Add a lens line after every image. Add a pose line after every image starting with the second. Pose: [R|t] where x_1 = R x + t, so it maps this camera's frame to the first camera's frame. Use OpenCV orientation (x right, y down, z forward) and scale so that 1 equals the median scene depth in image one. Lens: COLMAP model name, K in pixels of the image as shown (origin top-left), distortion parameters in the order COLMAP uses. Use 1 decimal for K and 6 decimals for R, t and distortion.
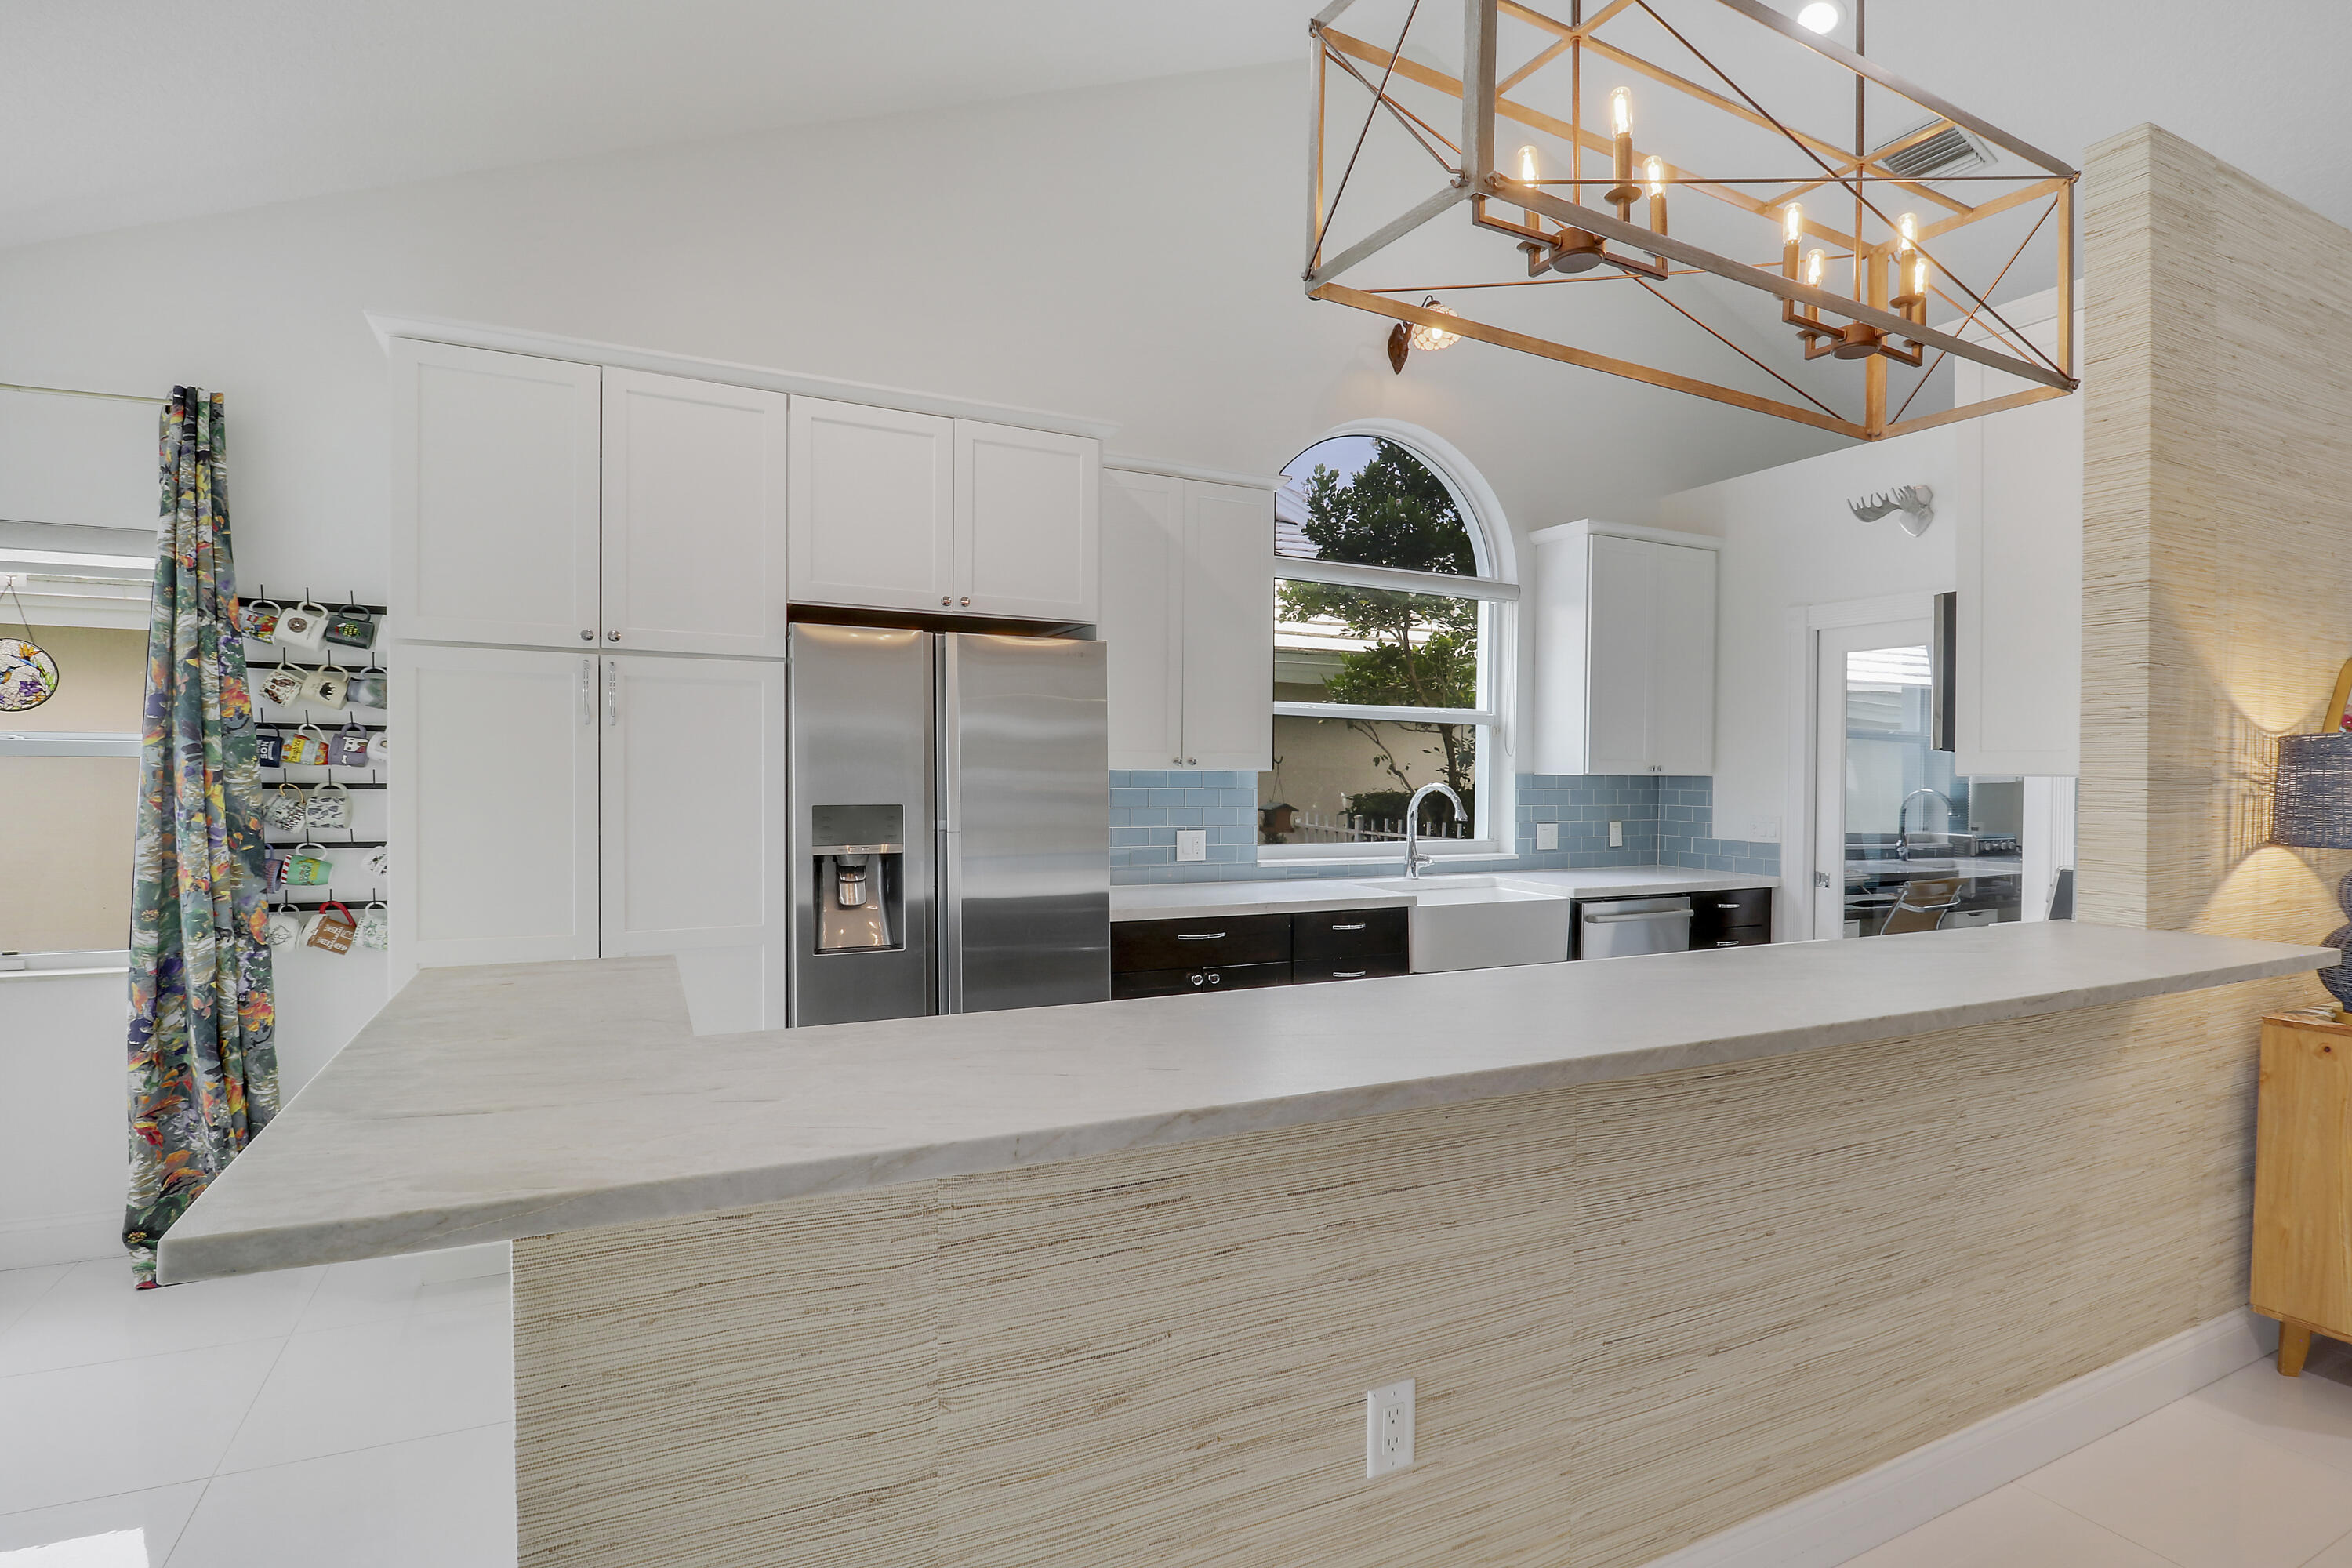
lens RADIAL K [[1094.5, 0, 1162.4], [0, 1094.5, 789.2], [0, 0, 1]] dist [-0.000551, -0.010232]
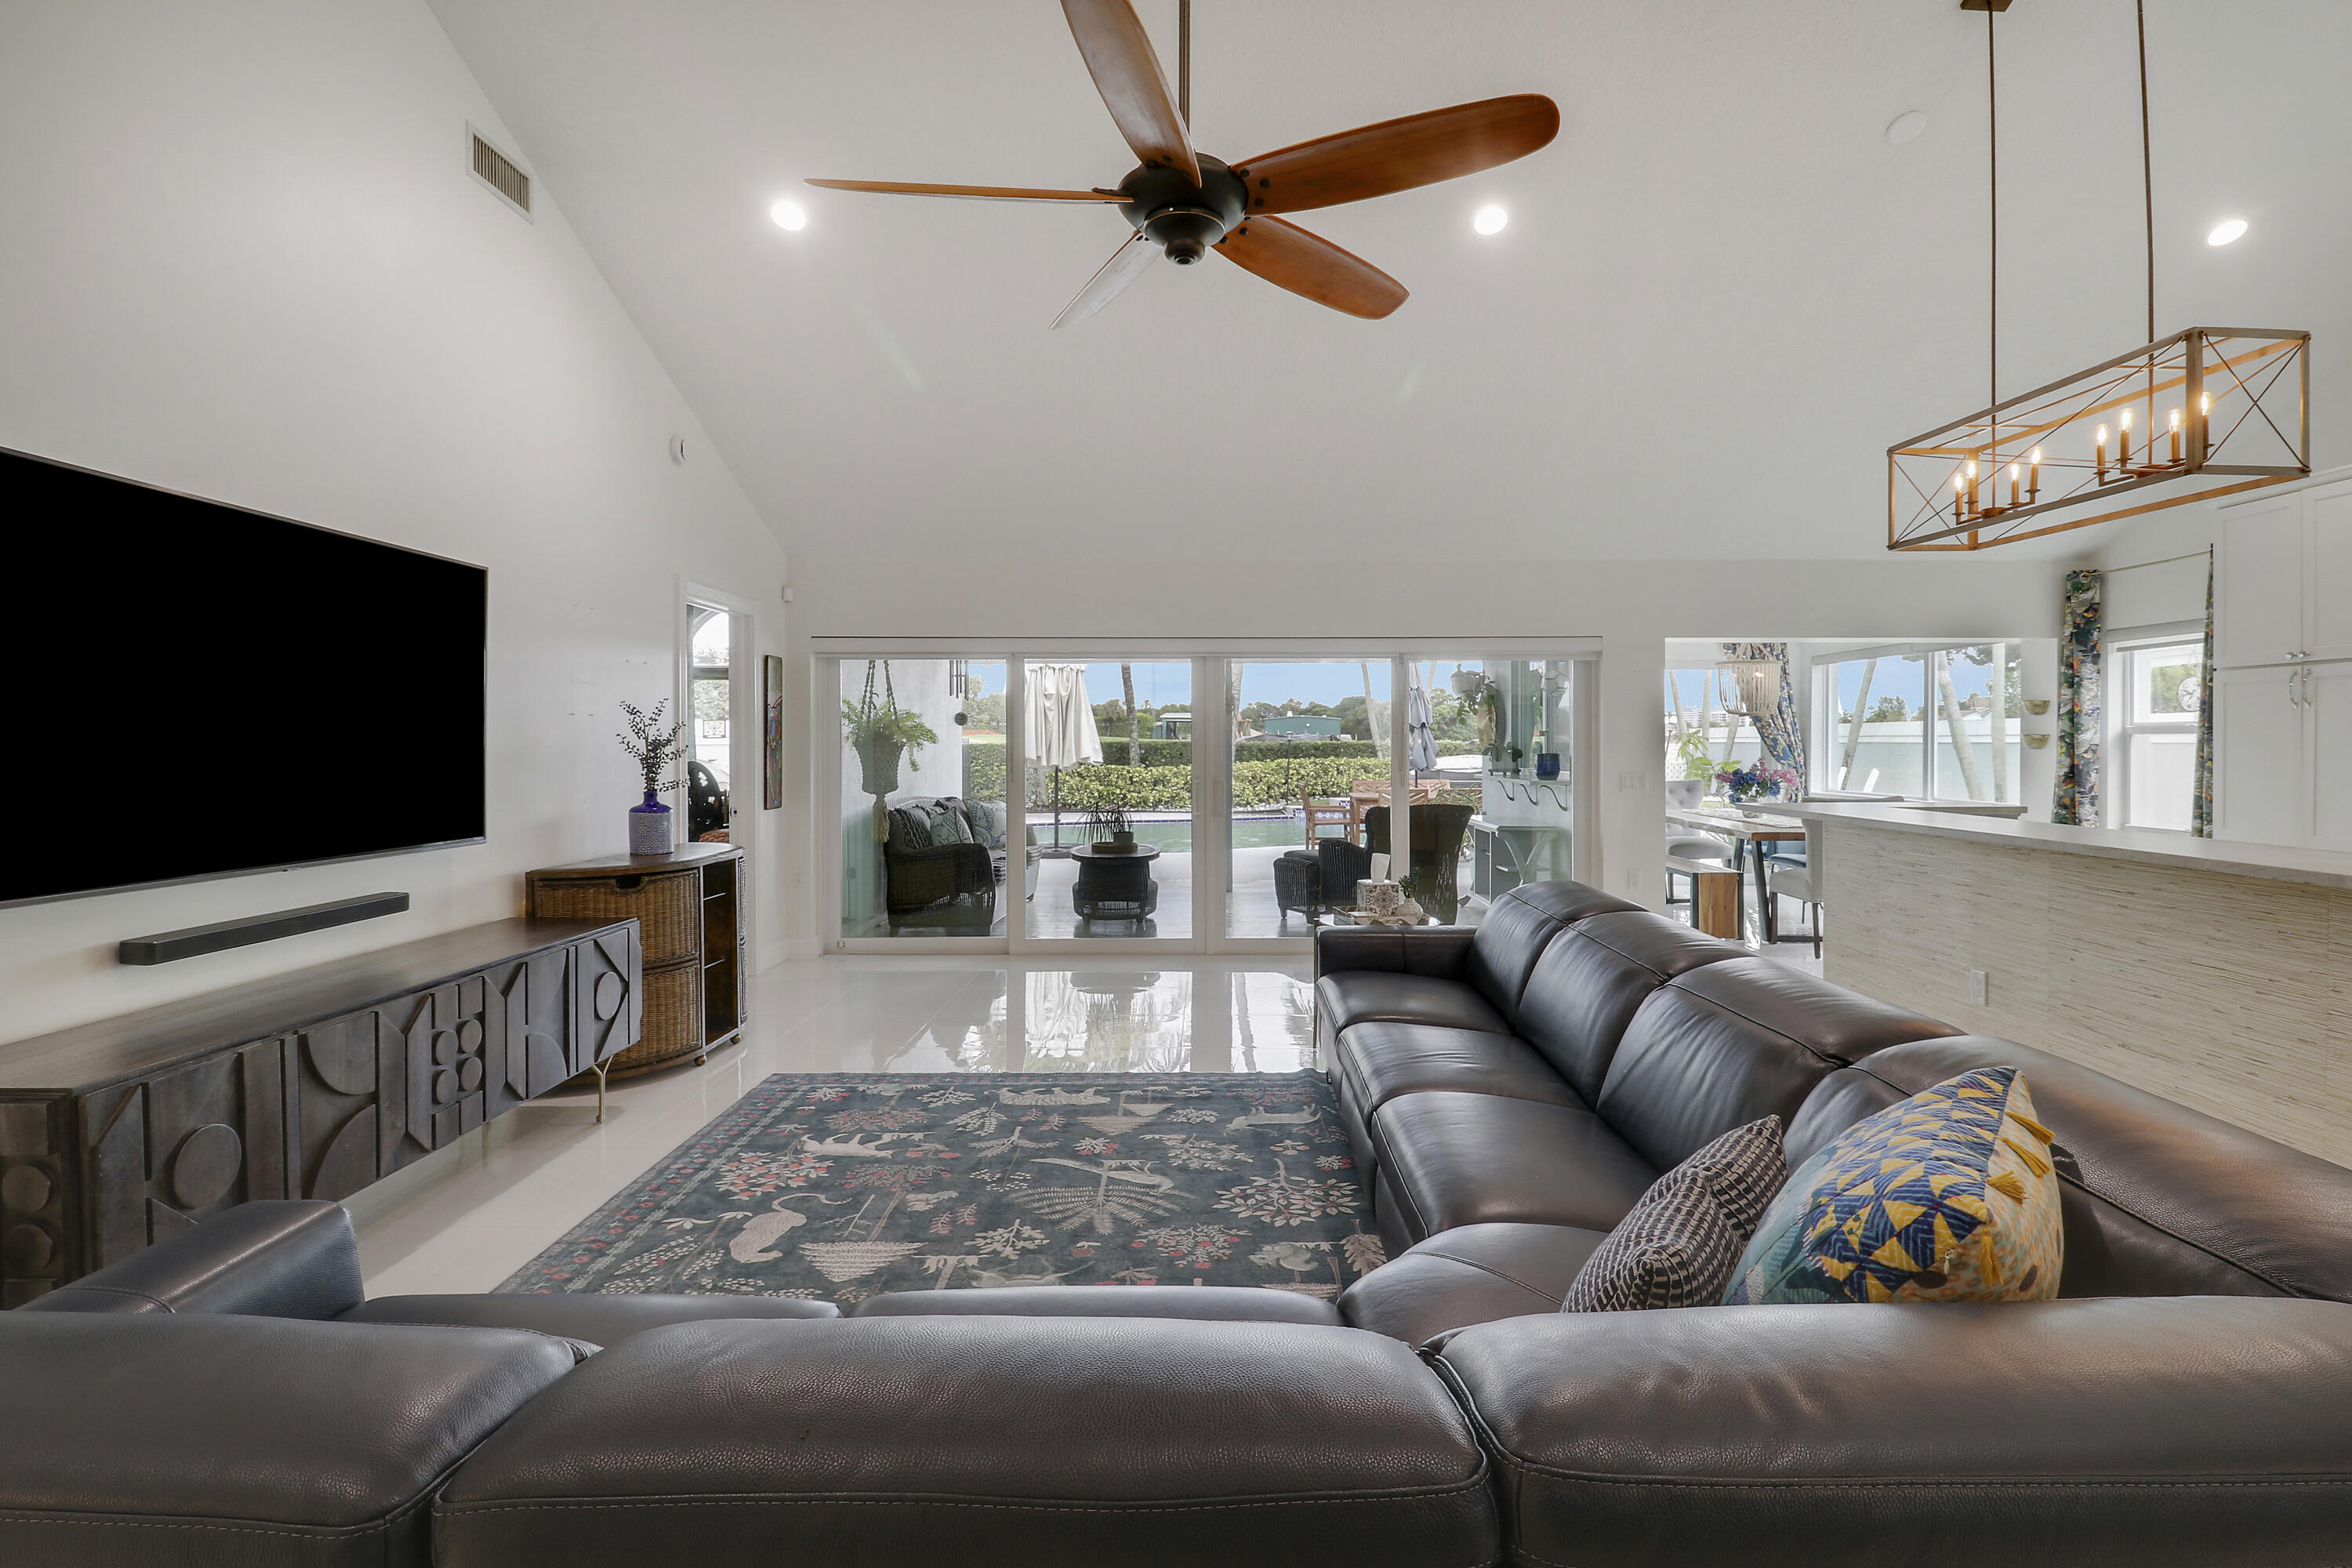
lens RADIAL K [[1094.5, 0, 1202.0], [0, 1094.5, 770.5], [0, 0, 1]] dist [-0.000551, -0.010232]
pose [[-0.458988, 0.010851, -0.888376, 1.700659], [-0.016632, 0.999645, 0.020804, 0.028298], [0.888287, 0.024324, -0.458645, 0.280409]]
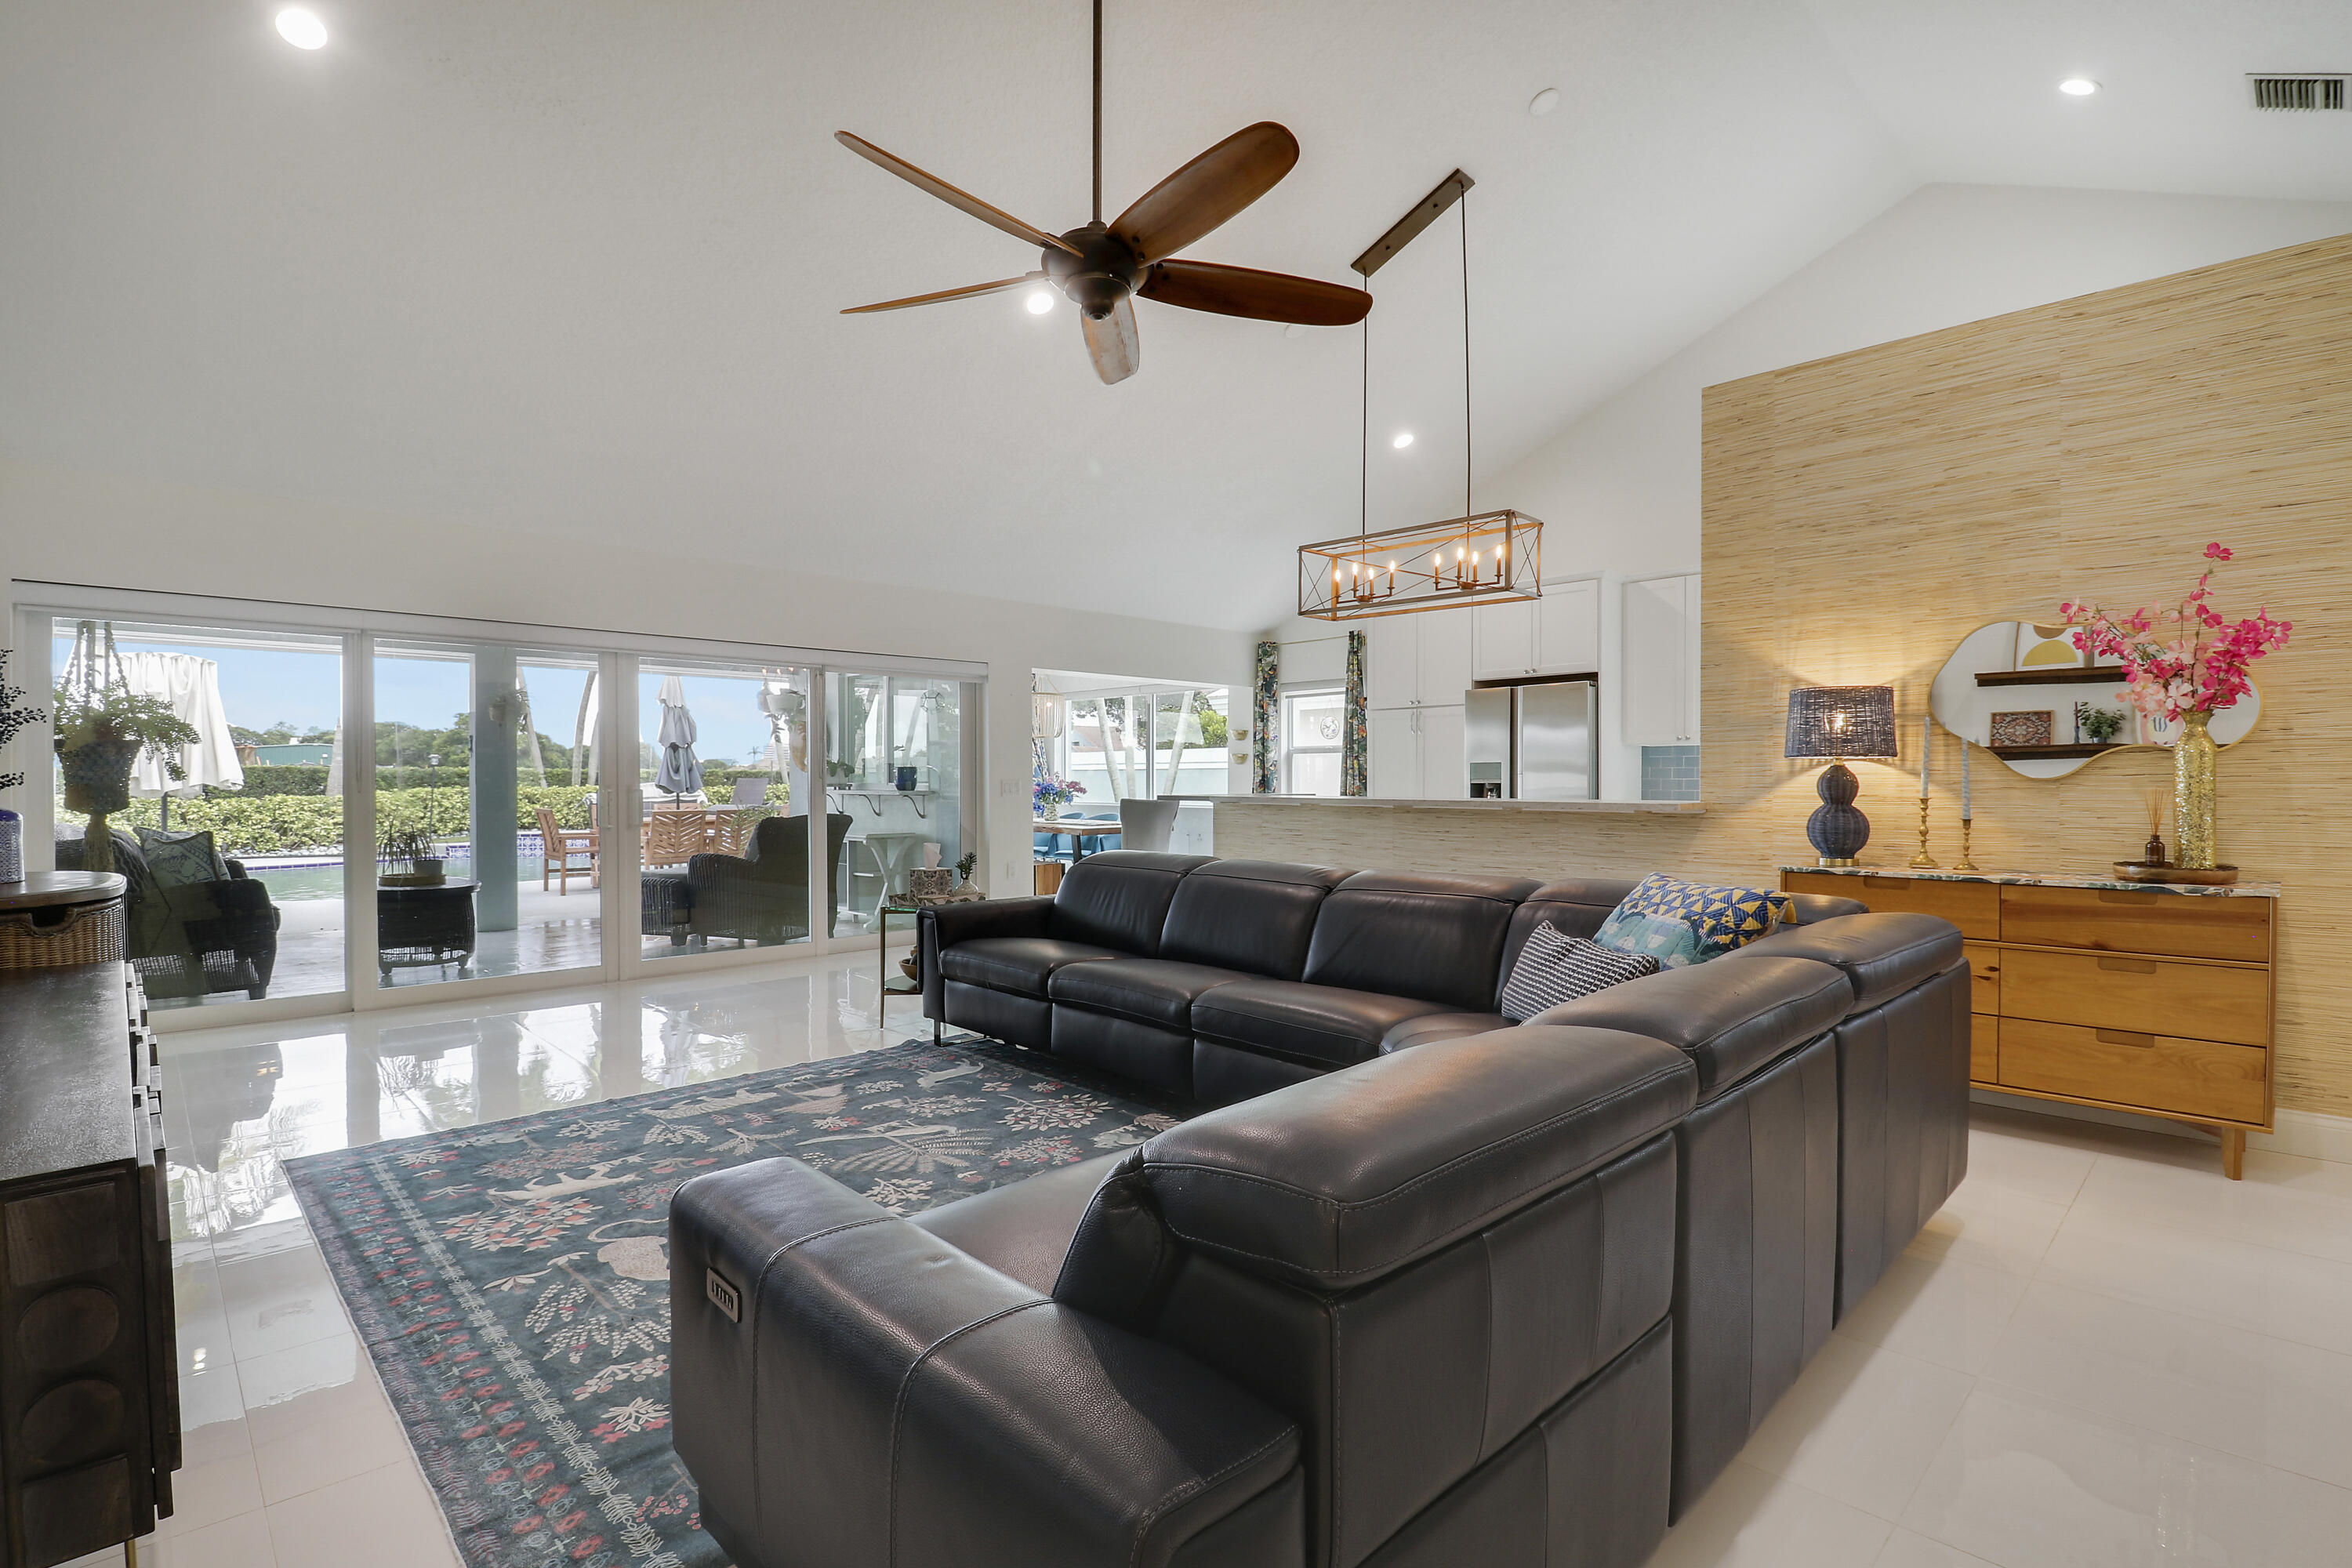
lens RADIAL K [[1094.5, 0, 1157.1], [0, 1094.5, 813.6], [0, 0, 1]] dist [-0.000551, -0.010232]
pose [[0.270039, 0.019681, -0.962648, 1.977358], [-0.008484, 0.999801, 0.018061, 0.097437], [0.962812, 0.003290, 0.270153, -0.374693]]
